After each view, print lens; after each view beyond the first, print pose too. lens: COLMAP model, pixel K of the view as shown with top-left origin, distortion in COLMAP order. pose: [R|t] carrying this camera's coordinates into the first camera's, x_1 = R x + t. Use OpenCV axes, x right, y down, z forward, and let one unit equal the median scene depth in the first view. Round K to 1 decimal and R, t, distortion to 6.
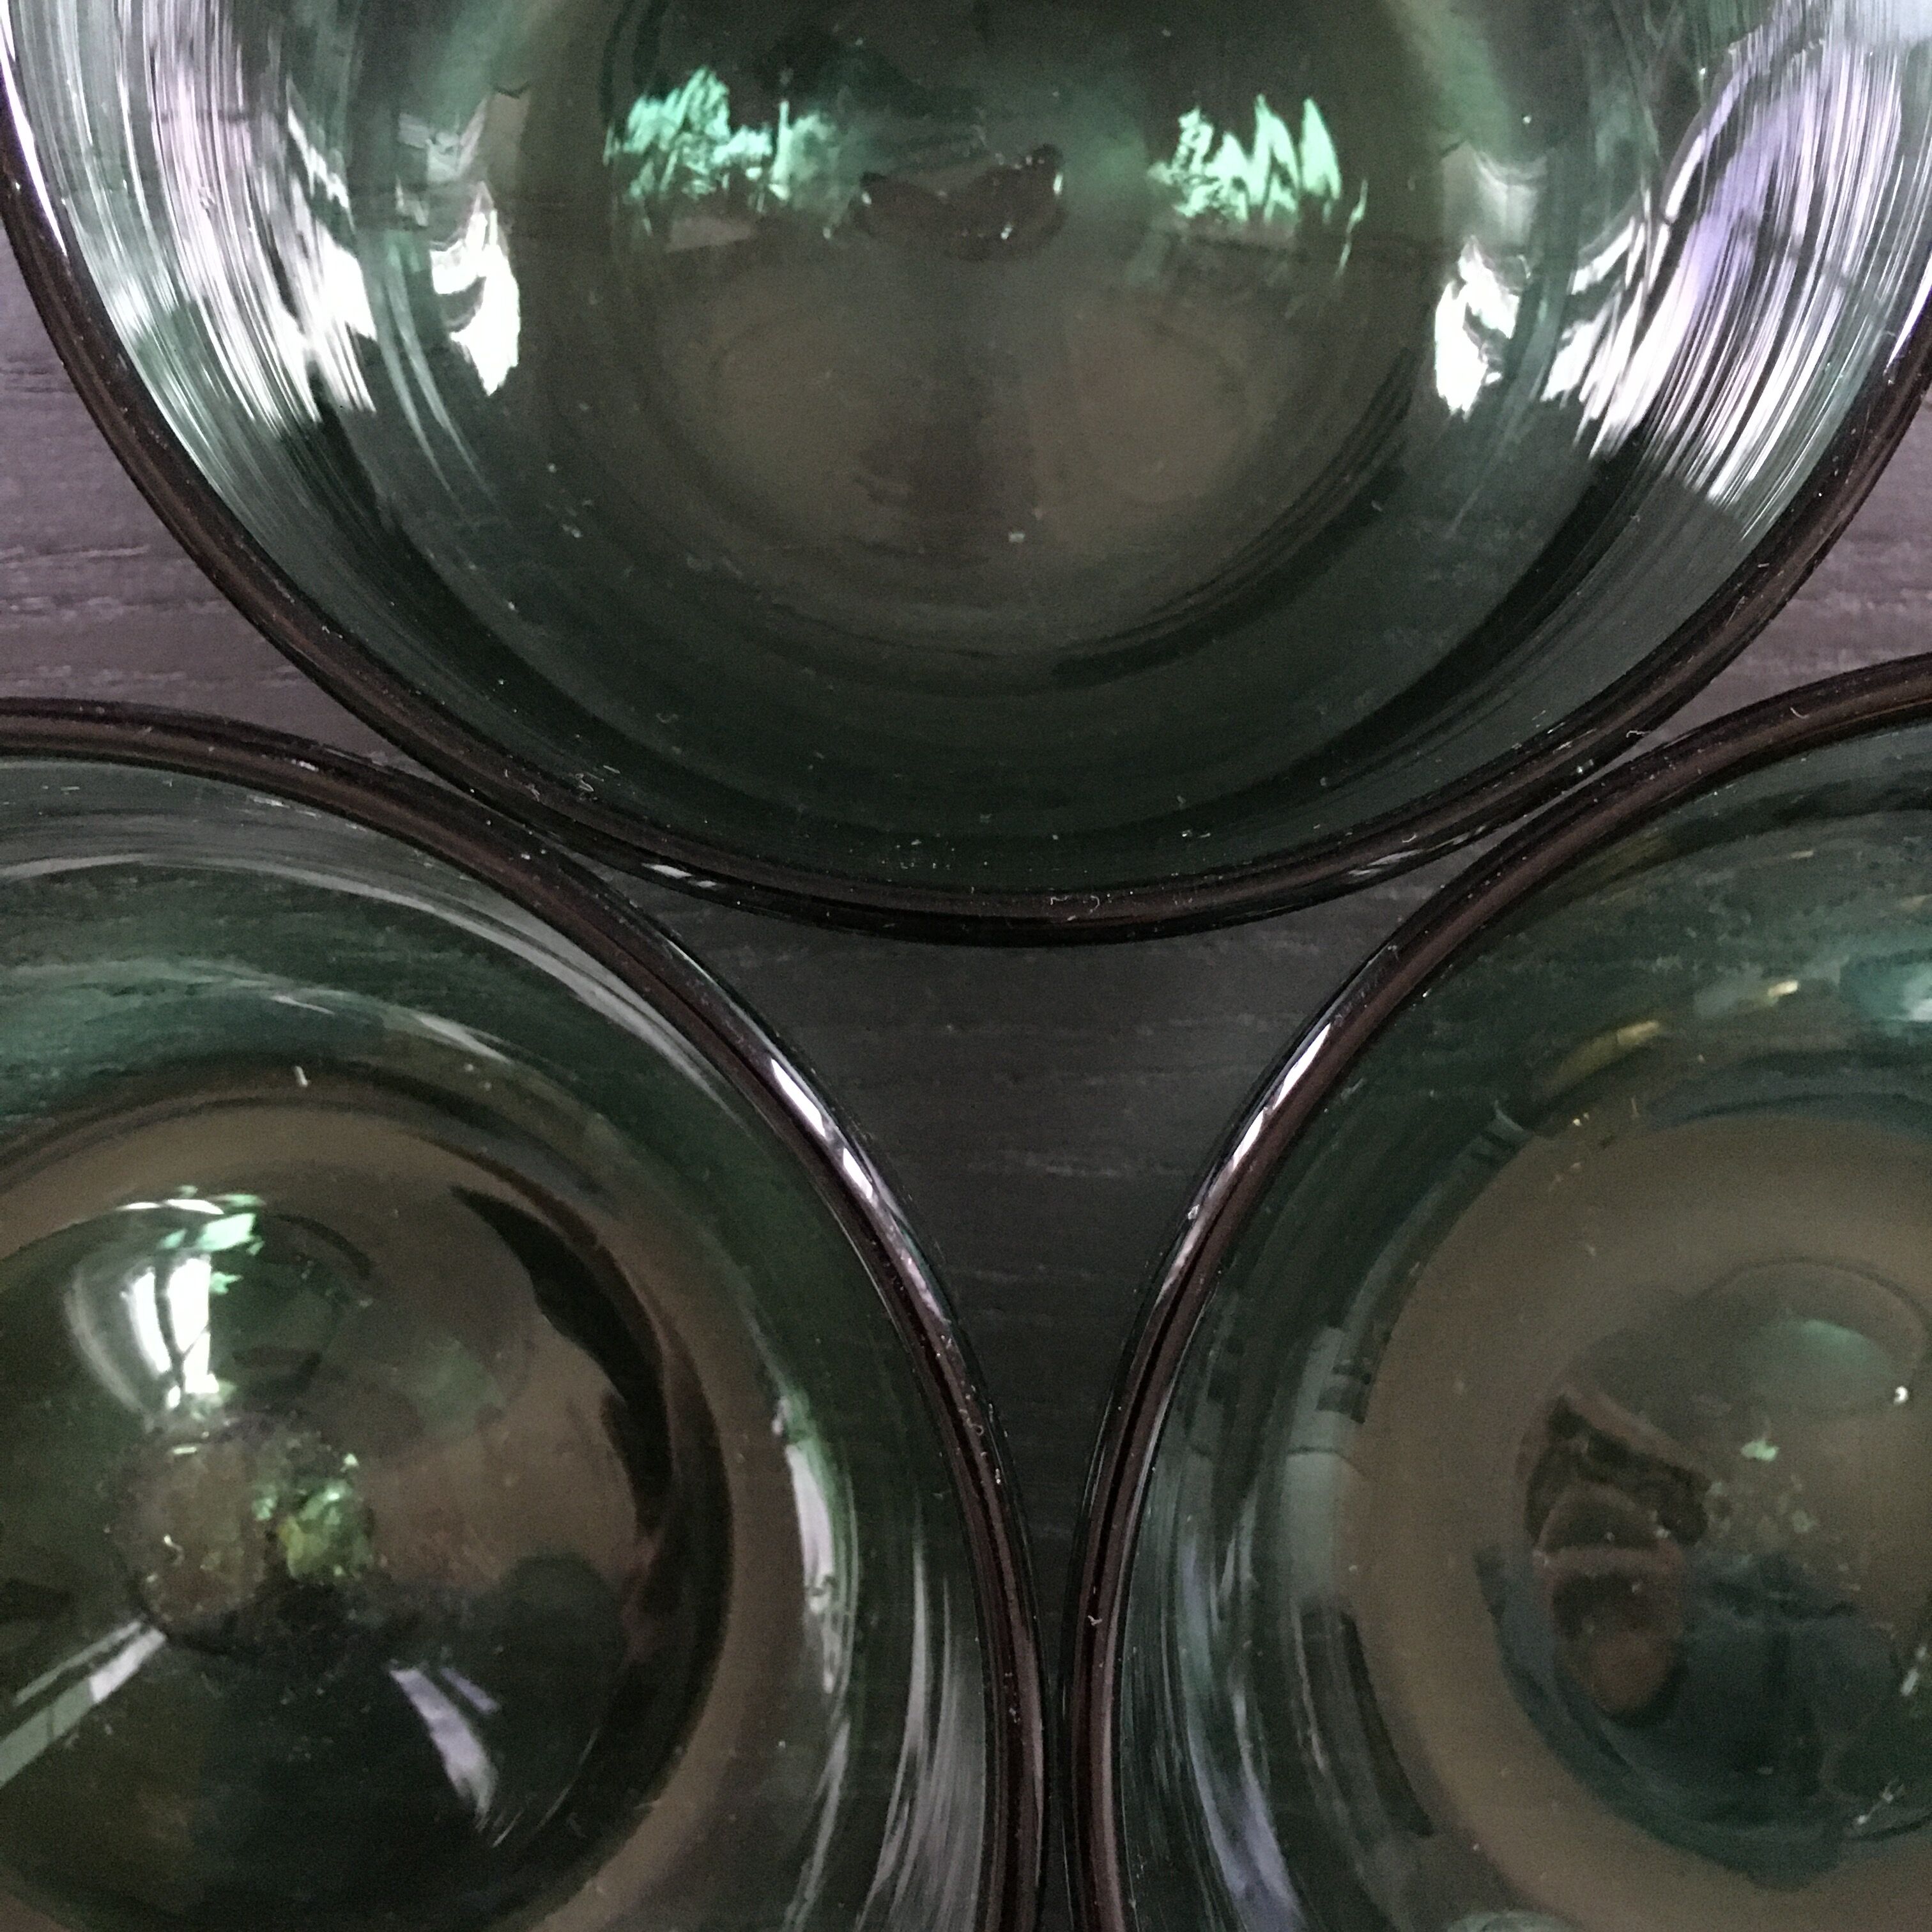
lens RADIAL K [[2529.0, 0, 965.8], [0, 2529.0, 963.8], [0, 0, 1]] dist [0.004985, 0.000000]
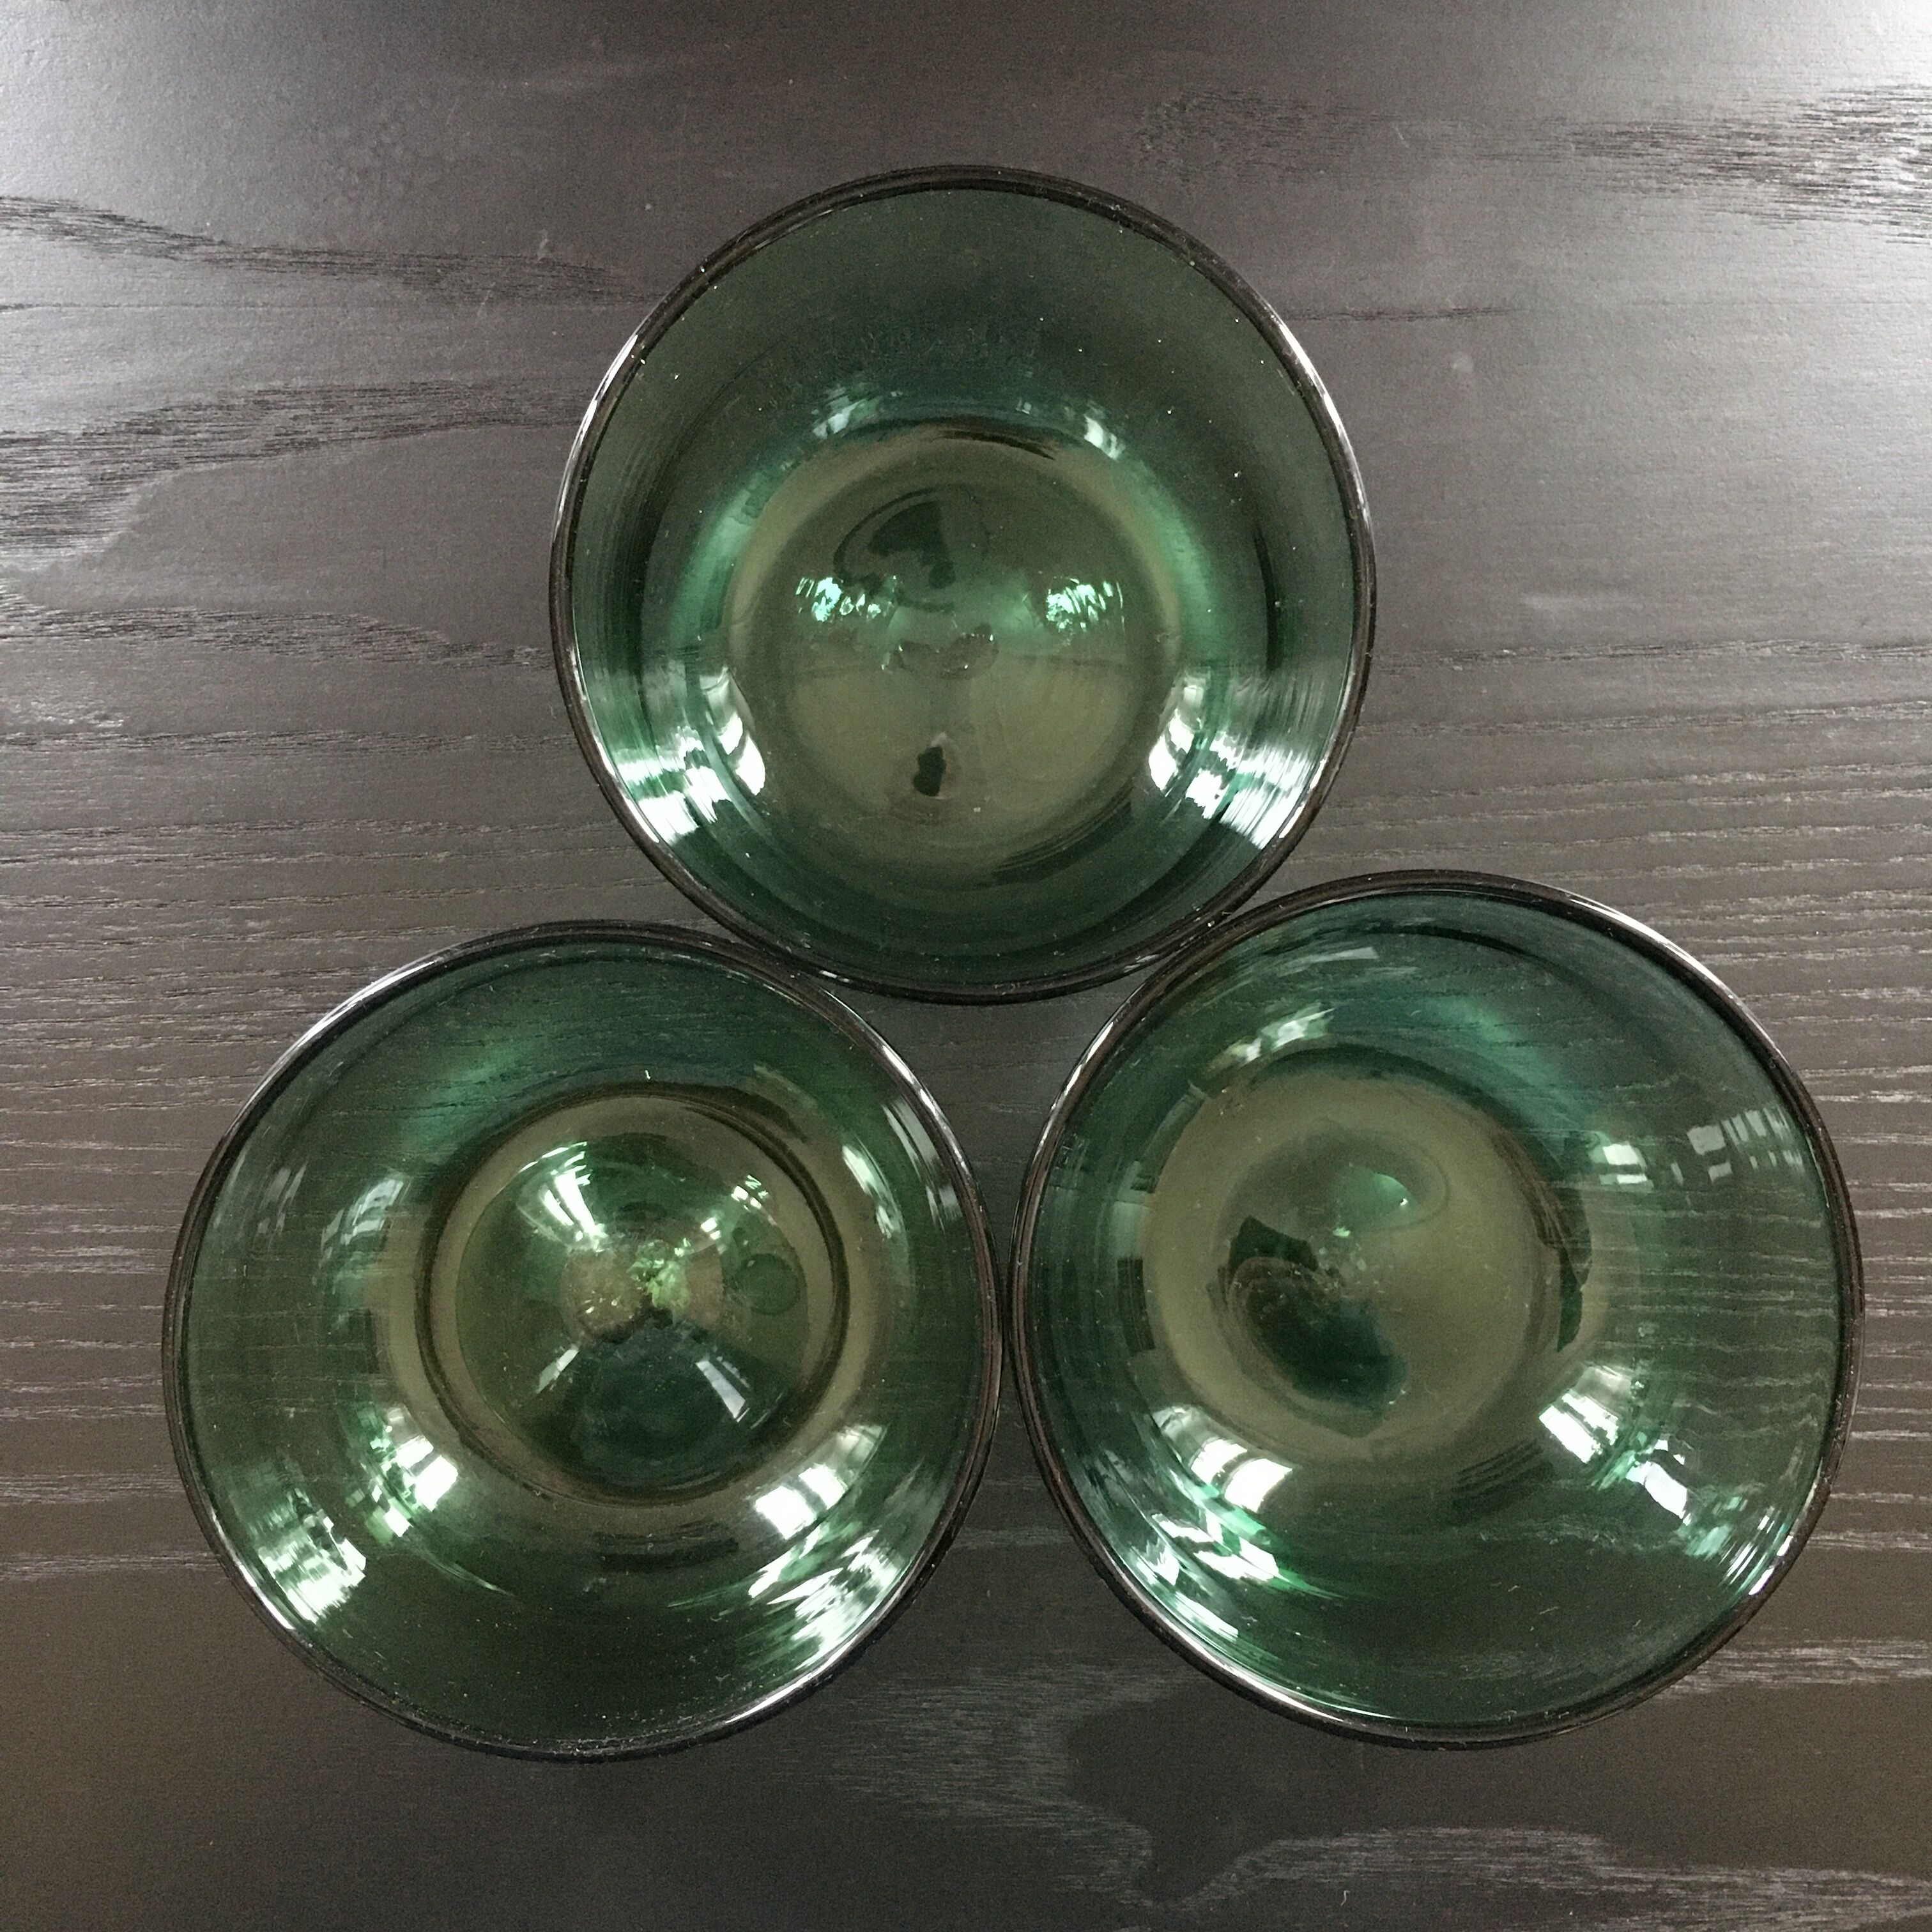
lens RADIAL K [[2529.0, 0, 952.2], [0, 2529.0, 972.1], [0, 0, 1]] dist [0.004985, 0.000000]
pose [[0.999568, -0.029073, 0.004417, -0.014306], [0.029141, 0.999443, -0.016290, -0.000084], [-0.003941, 0.016412, 0.999858, -1.149807]]
